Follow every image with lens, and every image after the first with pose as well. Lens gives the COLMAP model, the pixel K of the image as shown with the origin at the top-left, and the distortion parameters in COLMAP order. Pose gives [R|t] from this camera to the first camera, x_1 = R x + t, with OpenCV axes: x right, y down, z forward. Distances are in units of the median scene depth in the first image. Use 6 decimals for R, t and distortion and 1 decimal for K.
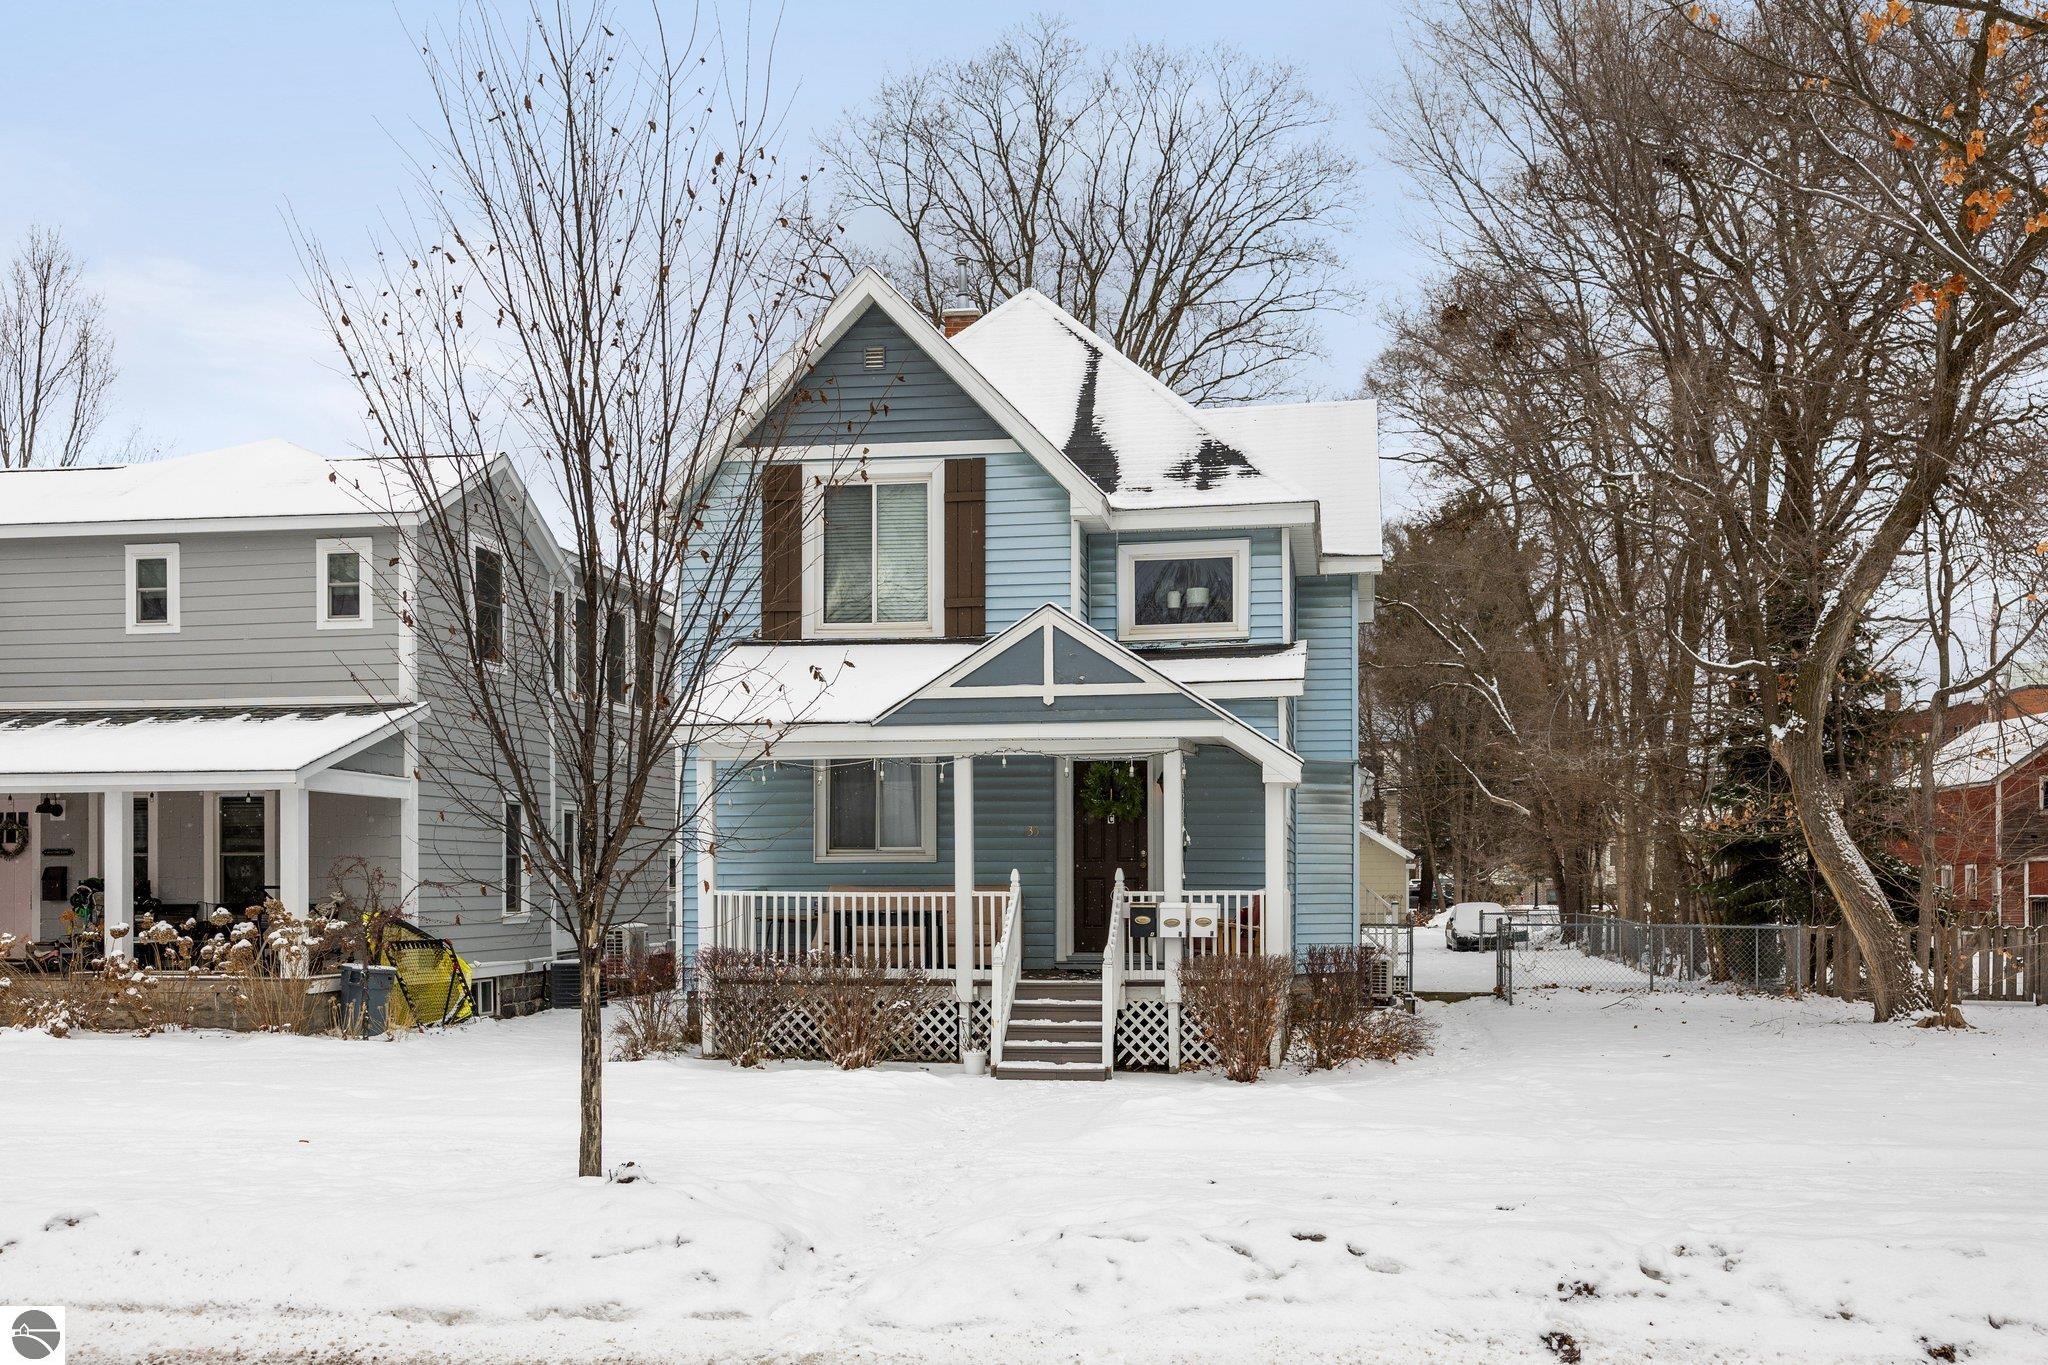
lens RADIAL K [[2034.9, 0, 1024.1], [0, 2034.9, 691.9], [0, 0, 1]] dist [-0.017223, 0.000000]
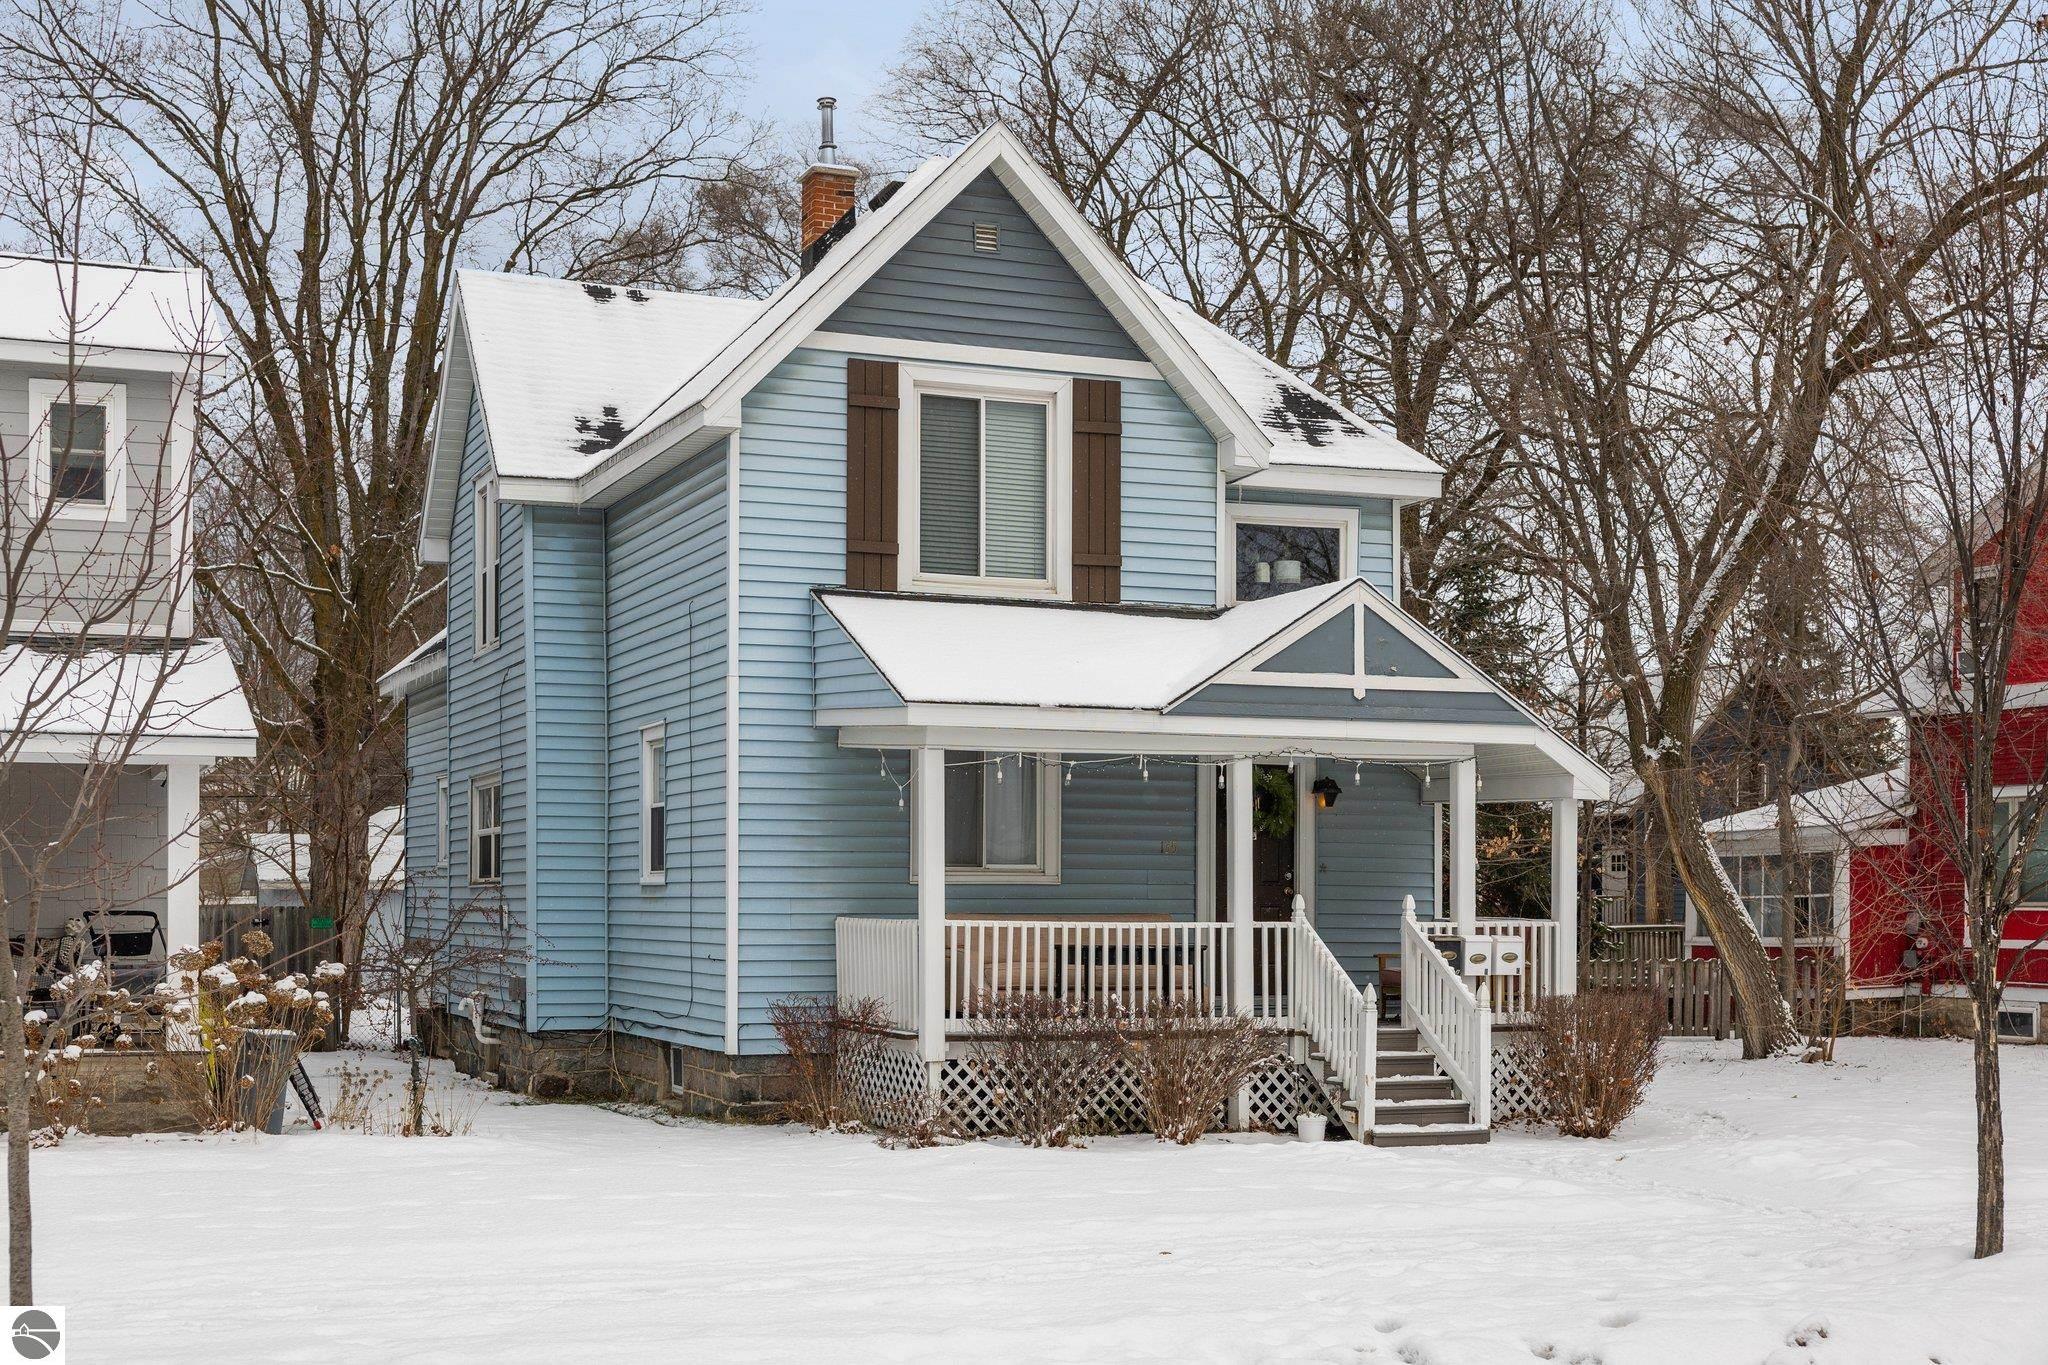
lens RADIAL K [[2643.4, 0, 1023.9], [0, 2643.4, 672.8], [0, 0, 1]] dist [0.004930, 0.000000]
pose [[0.857398, 0.050127, 0.512208, -0.584400], [-0.053442, 0.998537, -0.008264, 0.010465], [-0.511872, -0.020287, 0.858822, 0.120931]]
